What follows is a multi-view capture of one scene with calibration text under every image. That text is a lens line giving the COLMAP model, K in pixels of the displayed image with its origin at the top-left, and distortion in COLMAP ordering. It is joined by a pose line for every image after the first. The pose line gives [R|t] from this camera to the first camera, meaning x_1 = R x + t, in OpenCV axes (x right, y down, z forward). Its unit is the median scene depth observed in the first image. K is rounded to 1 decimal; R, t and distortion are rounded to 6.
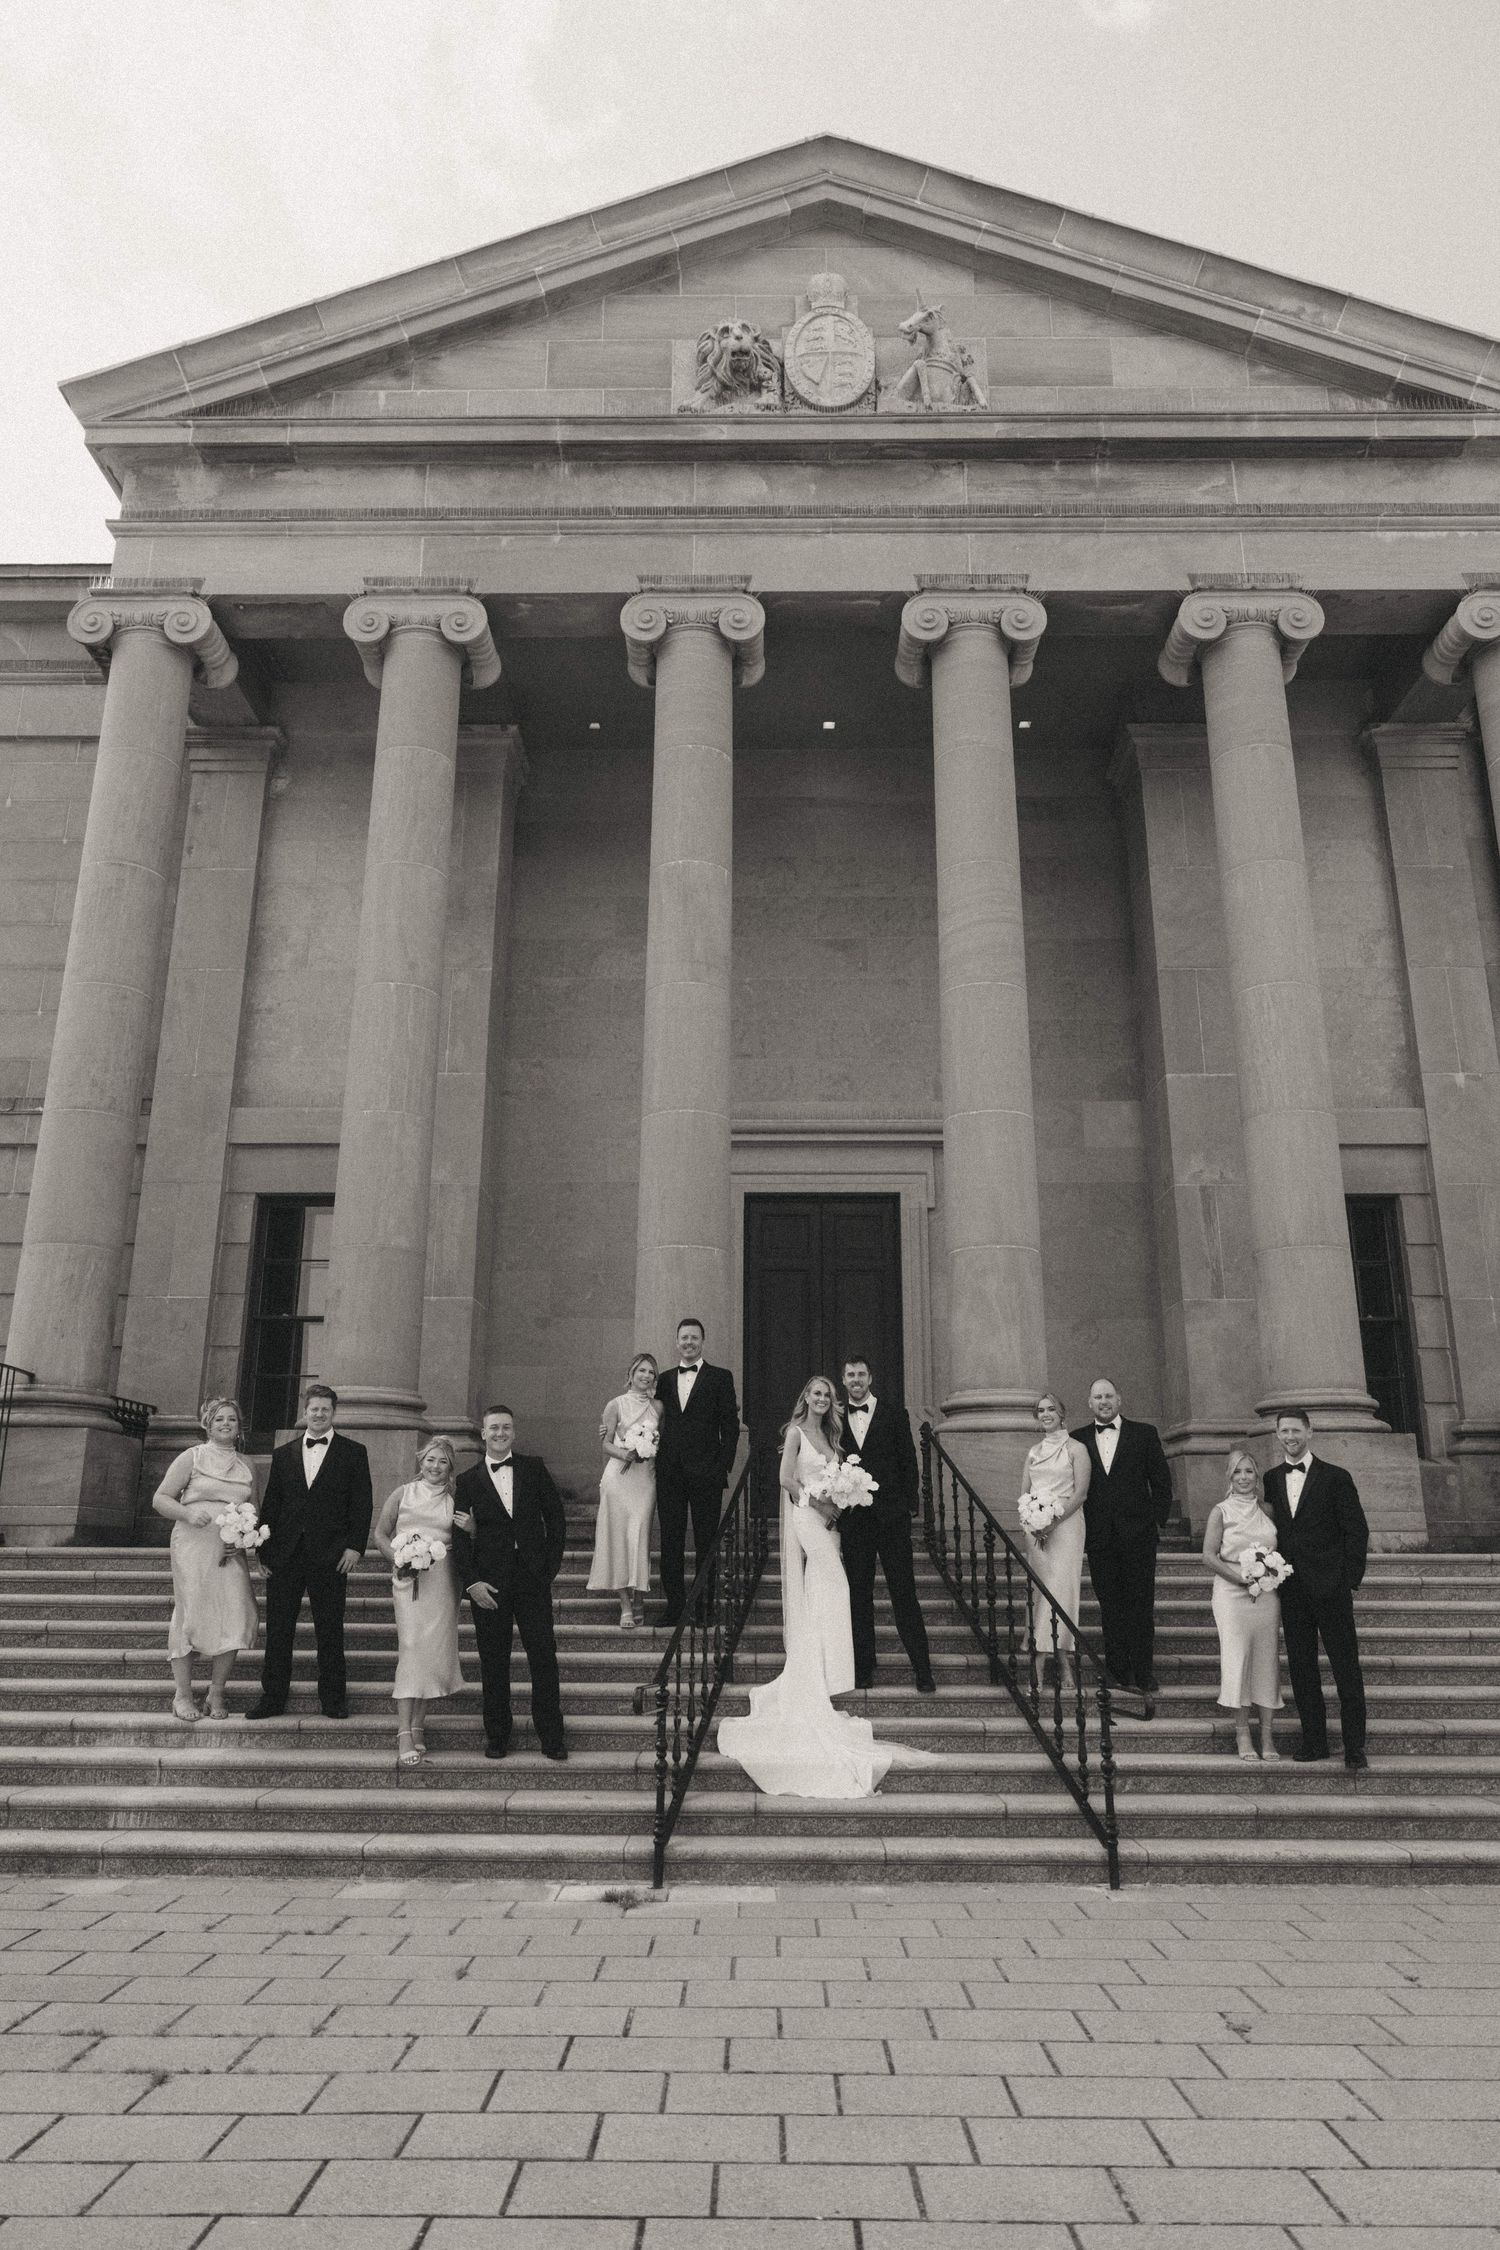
lens RADIAL K [[1505.1, 0, 742.2], [0, 1505.1, 1125.0], [0, 0, 1]] dist [-0.002898, 0.003358]
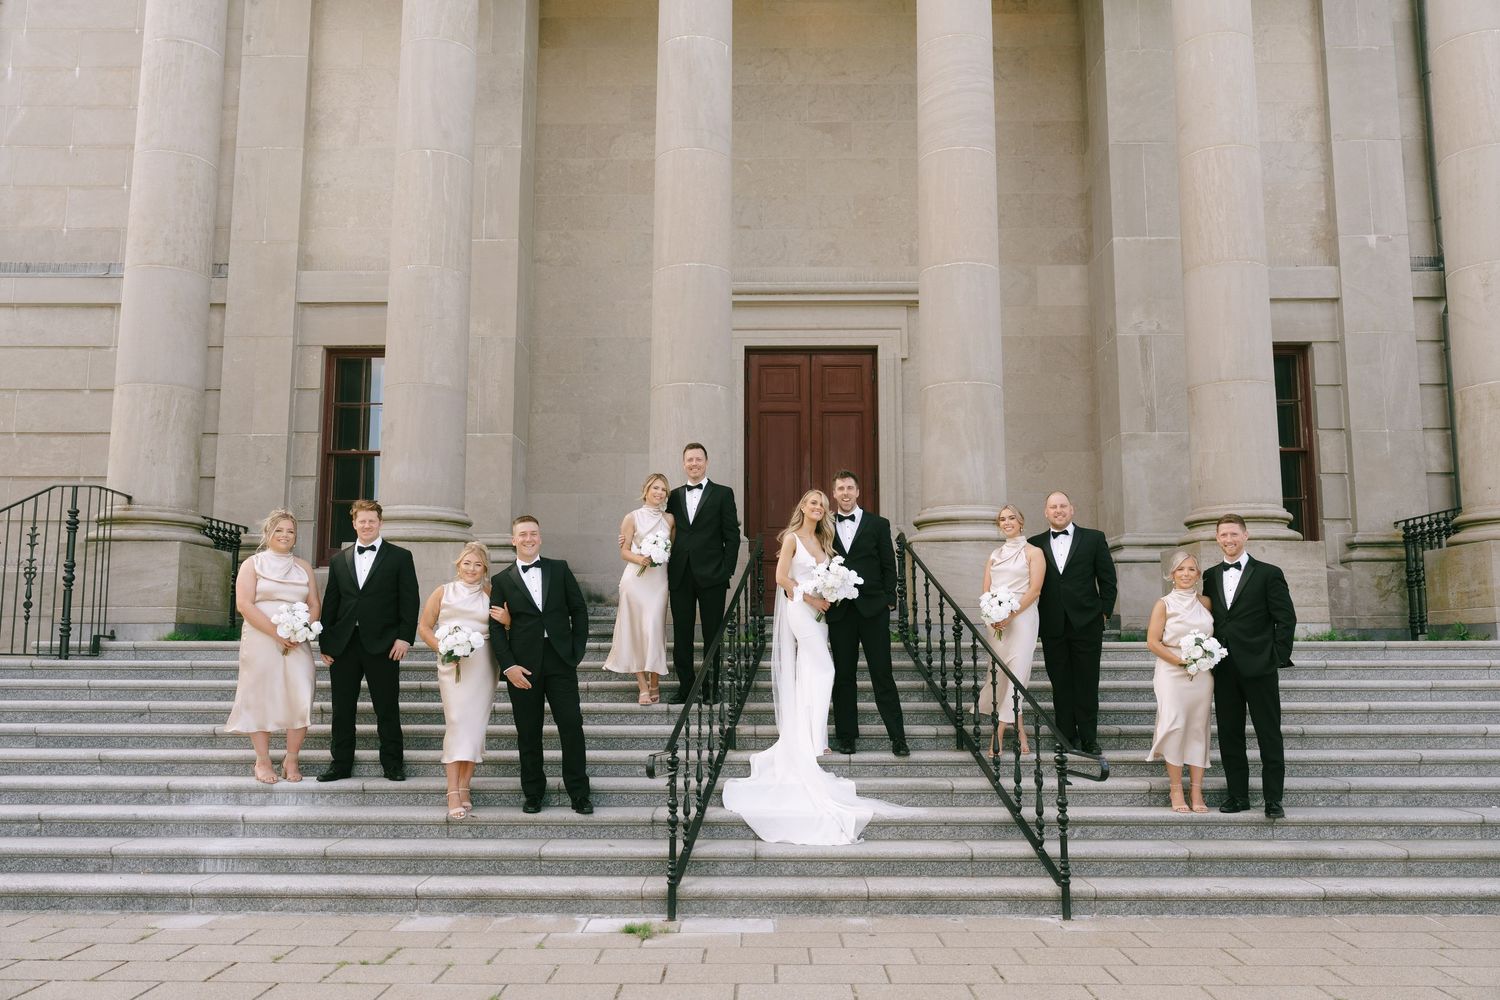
lens RADIAL K [[1199.3, 0, 750.0], [0, 1199.3, 500.0], [0, 0, 1]] dist [-0.001544, -0.001035]
pose [[0.999981, -0.003364, 0.005244, 0.000527], [0.002535, 0.988553, 0.150851, 0.038510], [-0.005692, -0.150835, 0.988543, 0.108570]]
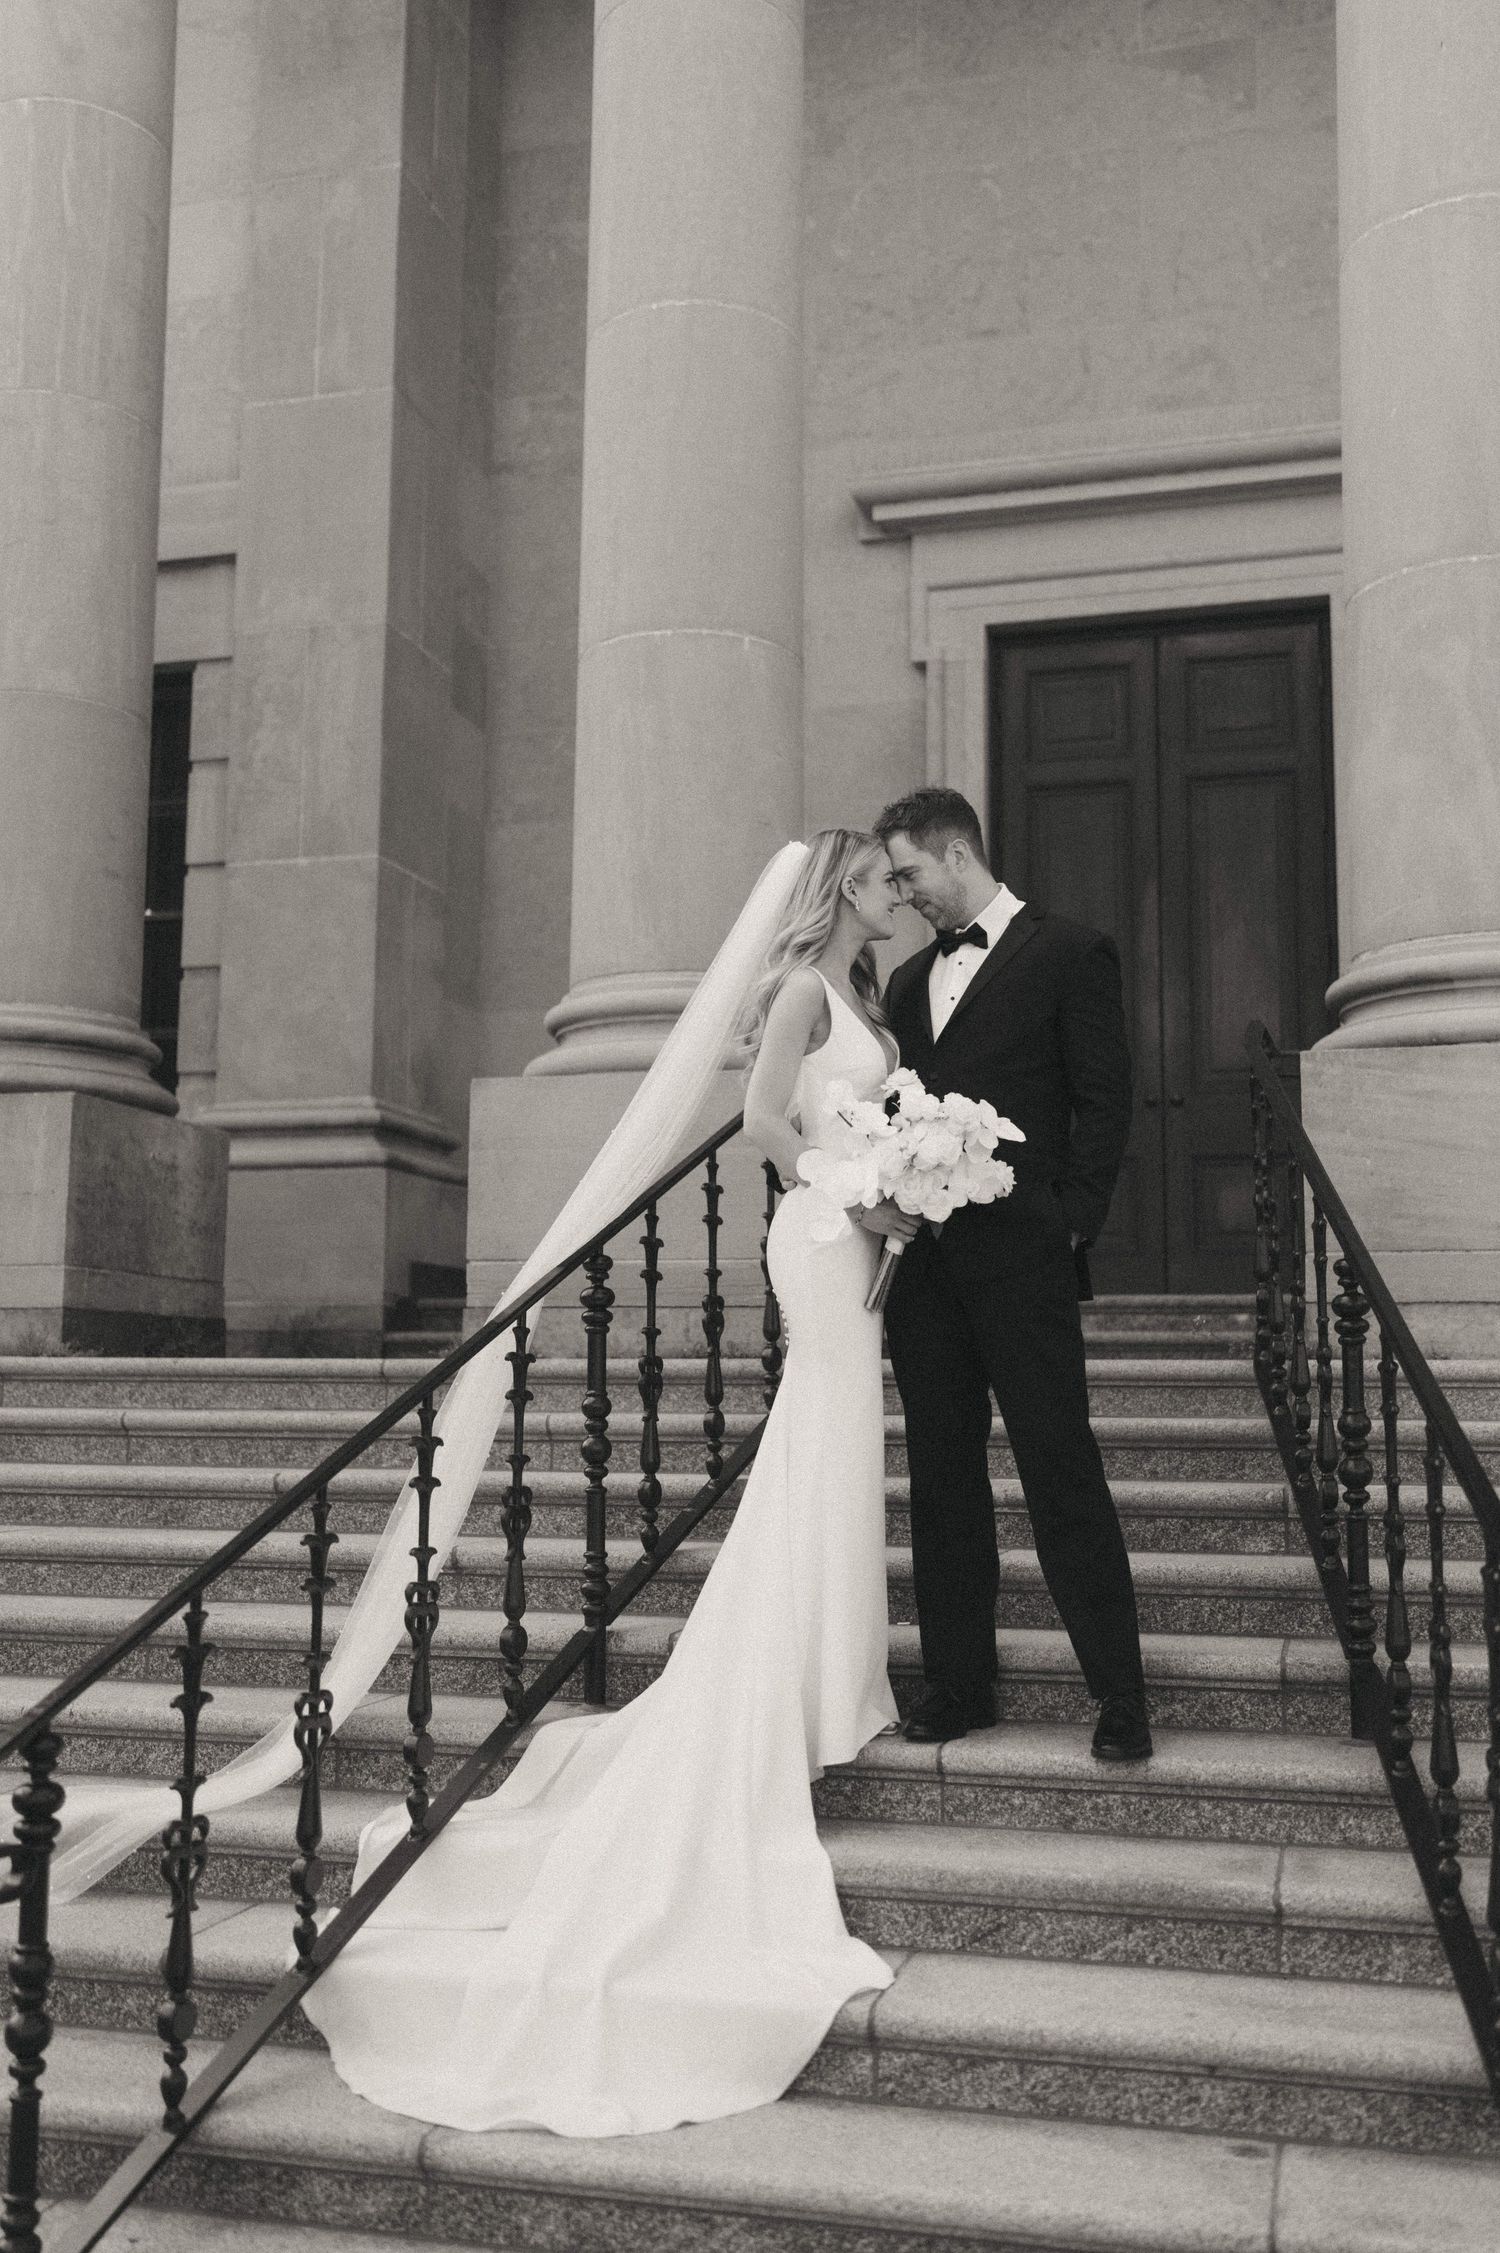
lens RADIAL K [[2181.1, 0, 750.0], [0, 2181.1, 1126.5], [0, 0, 1]] dist [0.007053, 0.005875]
pose [[0.969231, -0.027883, -0.244569, 0.156029], [0.065283, 0.987102, 0.146180, 0.160455], [0.237338, -0.157648, 0.958550, 0.528485]]
